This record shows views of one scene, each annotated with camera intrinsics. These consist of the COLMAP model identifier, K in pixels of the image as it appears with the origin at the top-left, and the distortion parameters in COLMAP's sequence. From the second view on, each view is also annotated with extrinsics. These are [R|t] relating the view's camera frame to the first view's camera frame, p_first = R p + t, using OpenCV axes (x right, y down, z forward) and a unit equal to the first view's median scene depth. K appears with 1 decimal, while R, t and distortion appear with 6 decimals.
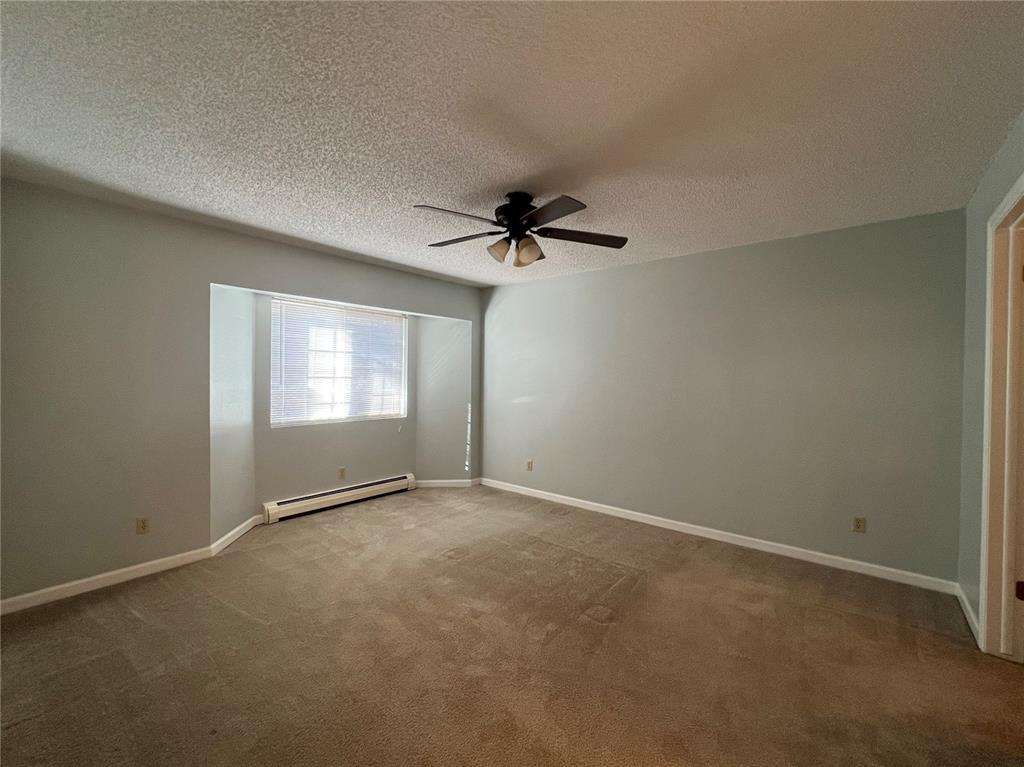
lens RADIAL K [[434.7, 0, 533.2], [0, 434.7, 373.8], [0, 0, 1]] dist [-0.000713, -0.000036]
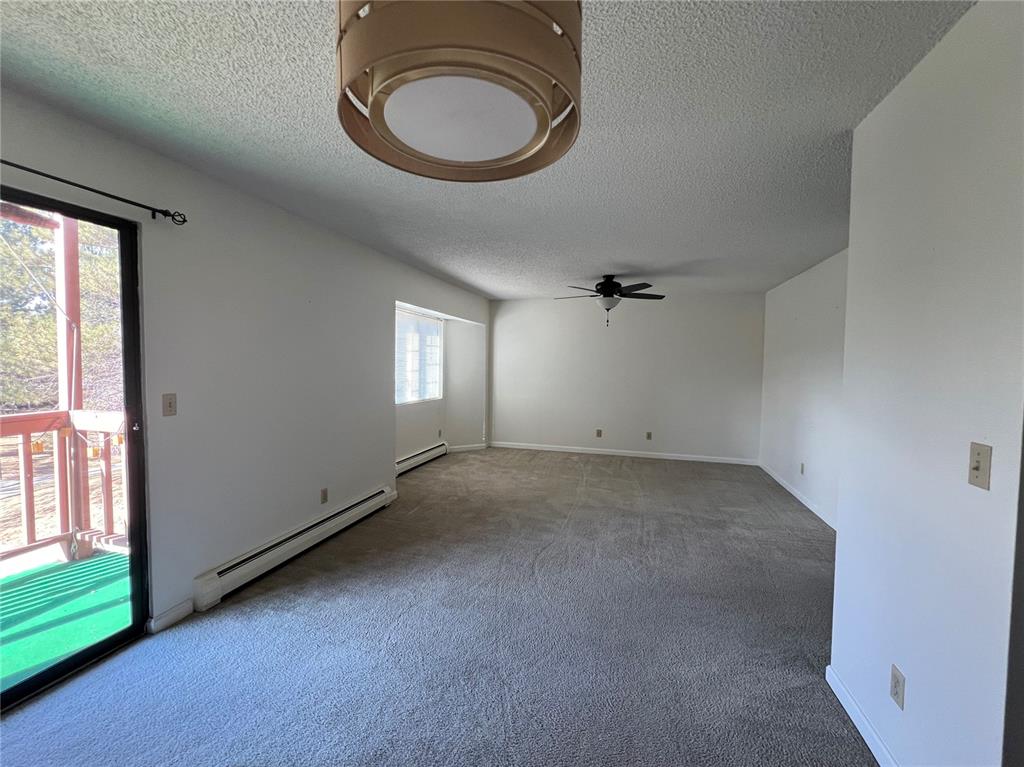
lens RADIAL K [[434.7, 0, 508.4], [0, 434.7, 386.7], [0, 0, 1]] dist [-0.000713, -0.000036]
pose [[0.933724, -0.027650, 0.356925, -0.676232], [0.006286, 0.998126, 0.060876, -0.015031], [-0.357939, -0.054598, 0.932147, -0.324054]]
